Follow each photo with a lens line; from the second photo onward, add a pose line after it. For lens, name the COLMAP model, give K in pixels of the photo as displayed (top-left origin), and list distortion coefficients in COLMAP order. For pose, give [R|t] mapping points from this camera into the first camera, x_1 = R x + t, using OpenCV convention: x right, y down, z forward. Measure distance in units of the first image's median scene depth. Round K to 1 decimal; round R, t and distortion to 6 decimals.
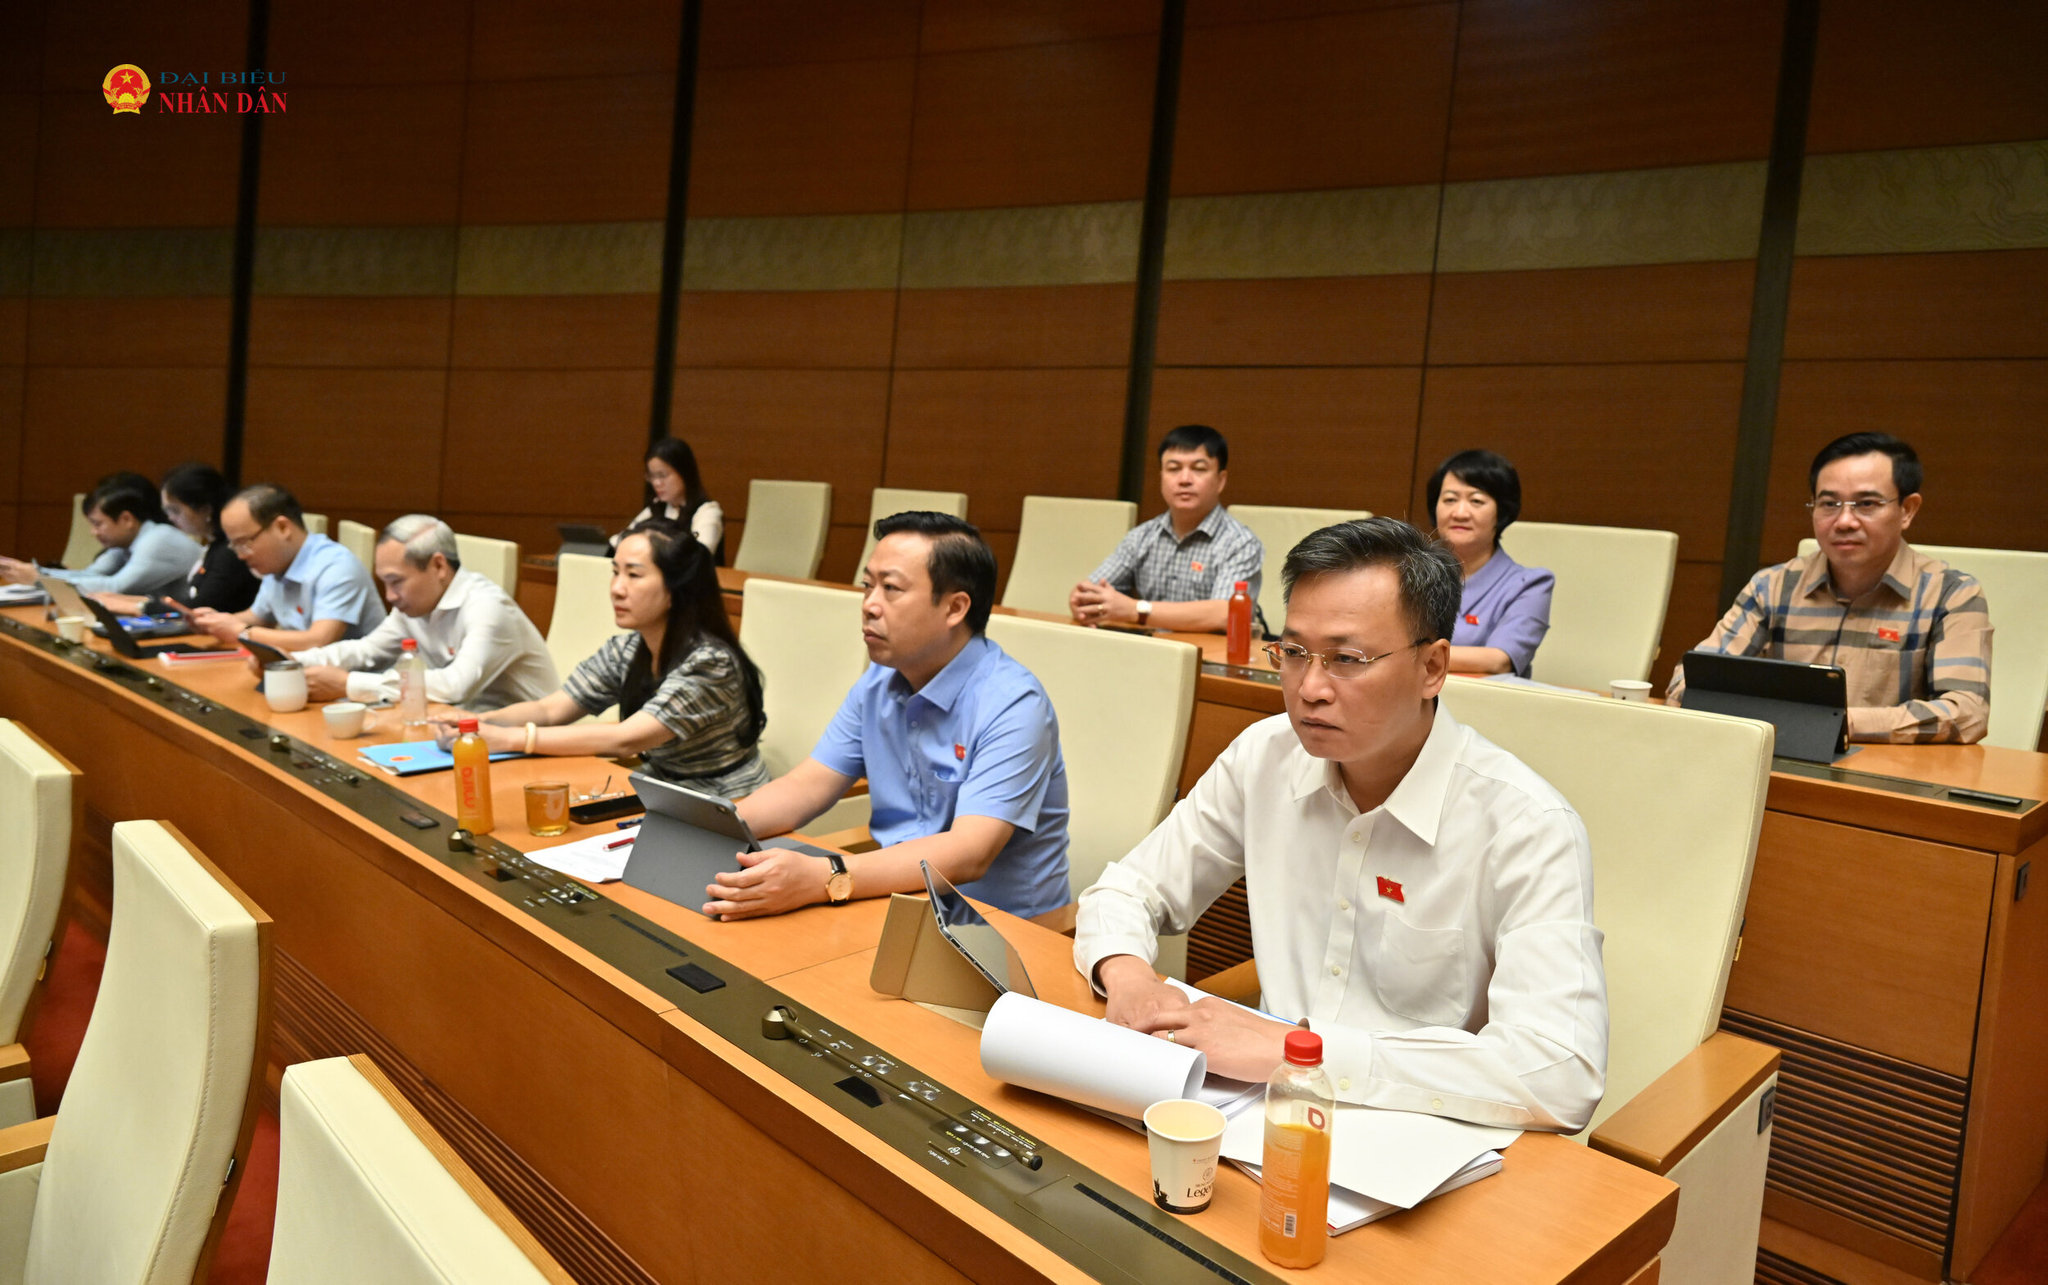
lens RADIAL K [[1348.1, 0, 1024.0], [0, 1348.1, 642.5], [0, 0, 1]] dist [-0.004313, -0.028782]
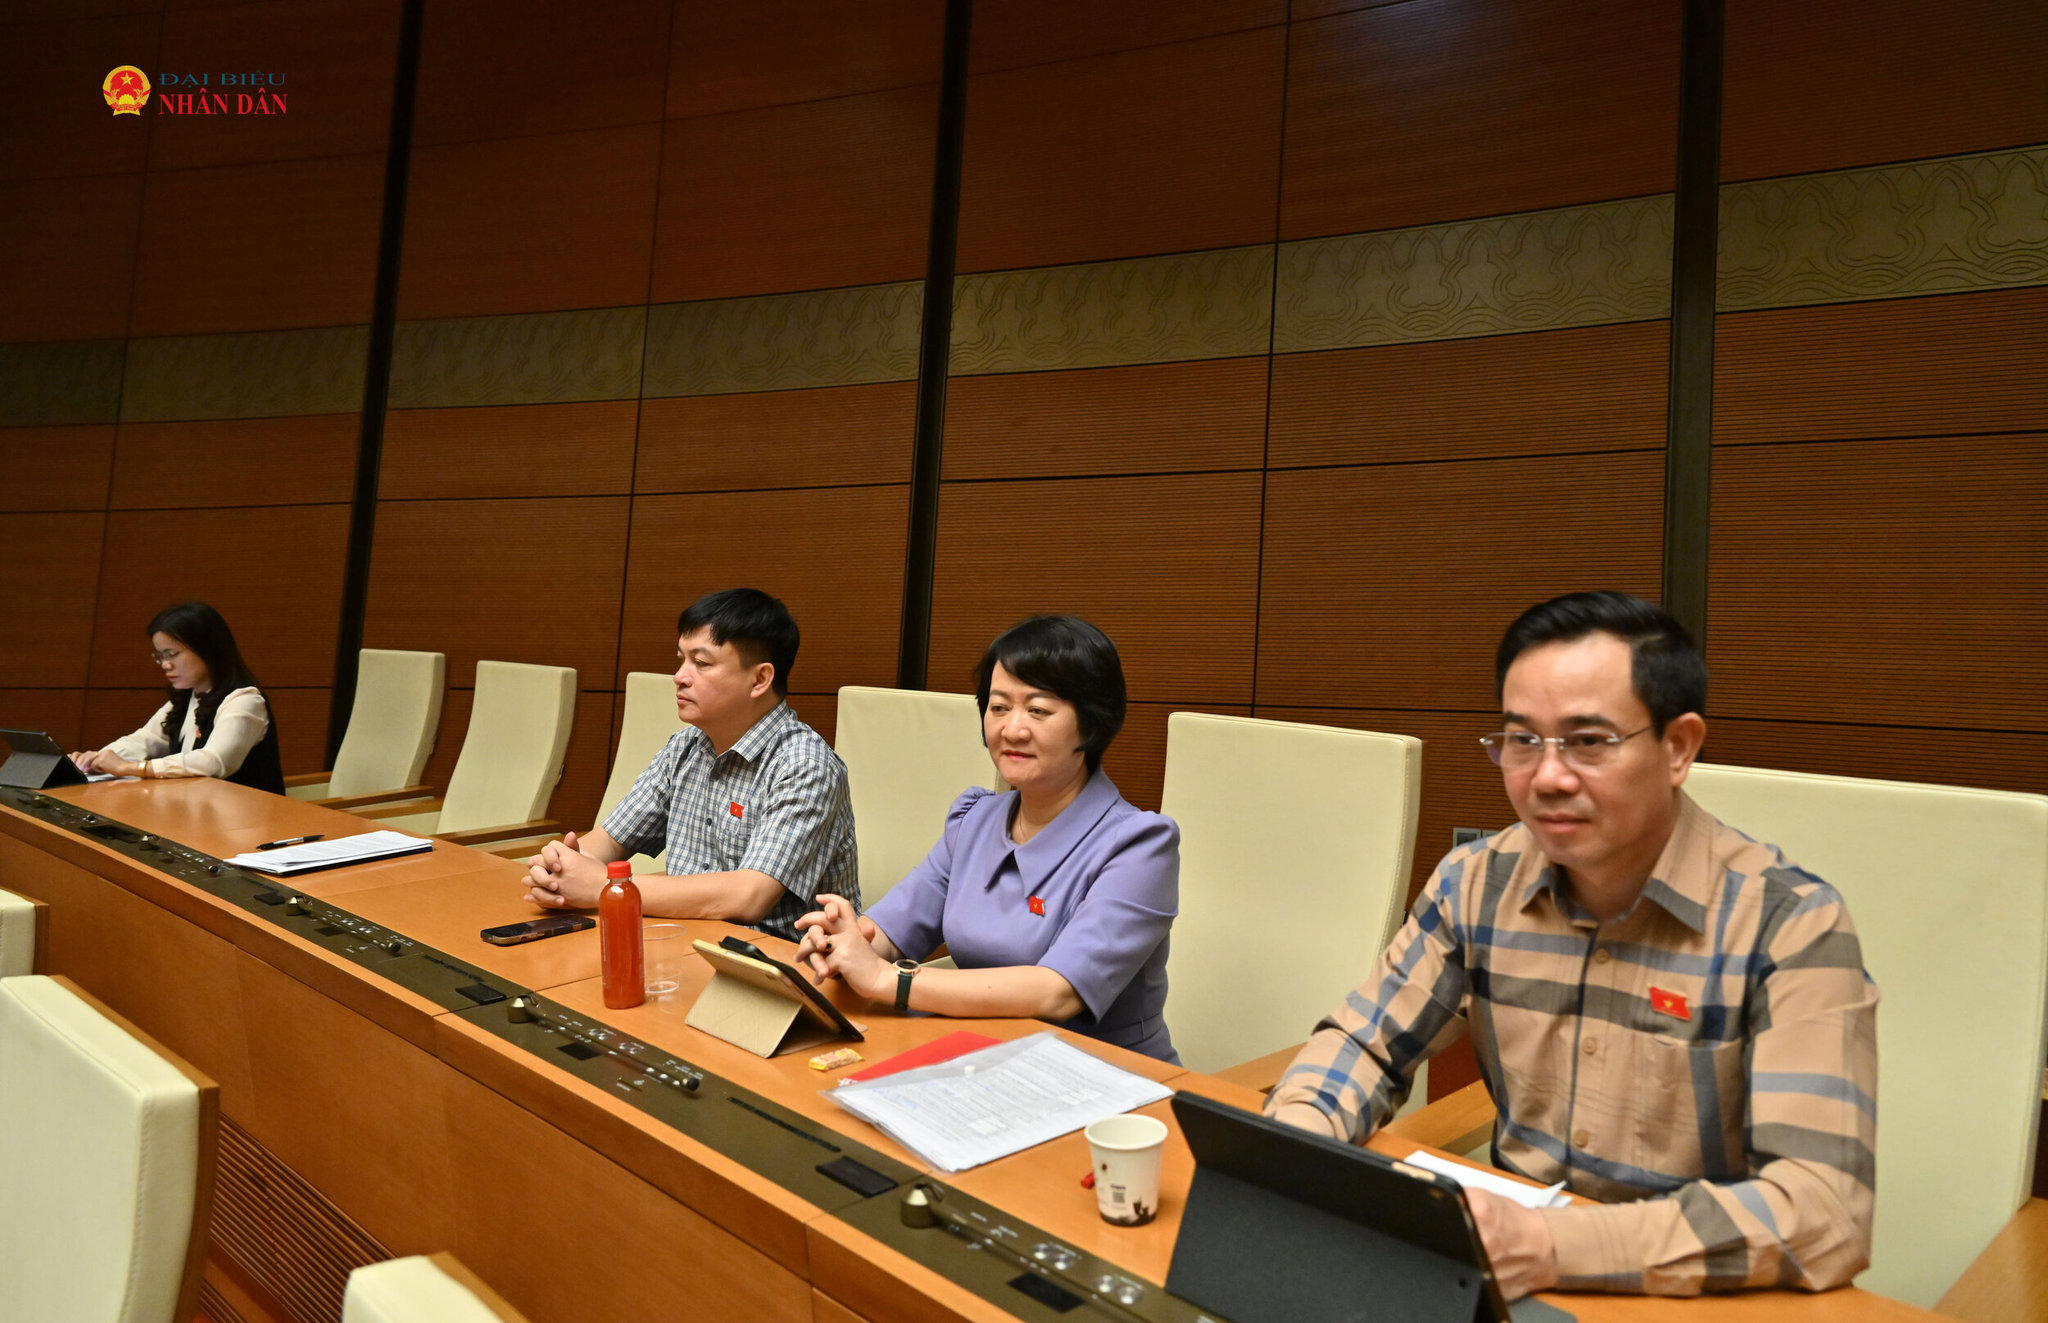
lens RADIAL K [[1456.2, 0, 1019.9], [0, 1456.2, 591.0], [0, 0, 1]] dist [0.002210, -0.004489]
pose [[0.999415, -0.034214, -0.000083, 0.393226], [0.033943, 0.991783, -0.123344, -0.092054], [0.004302, 0.123269, 0.992364, 0.430942]]
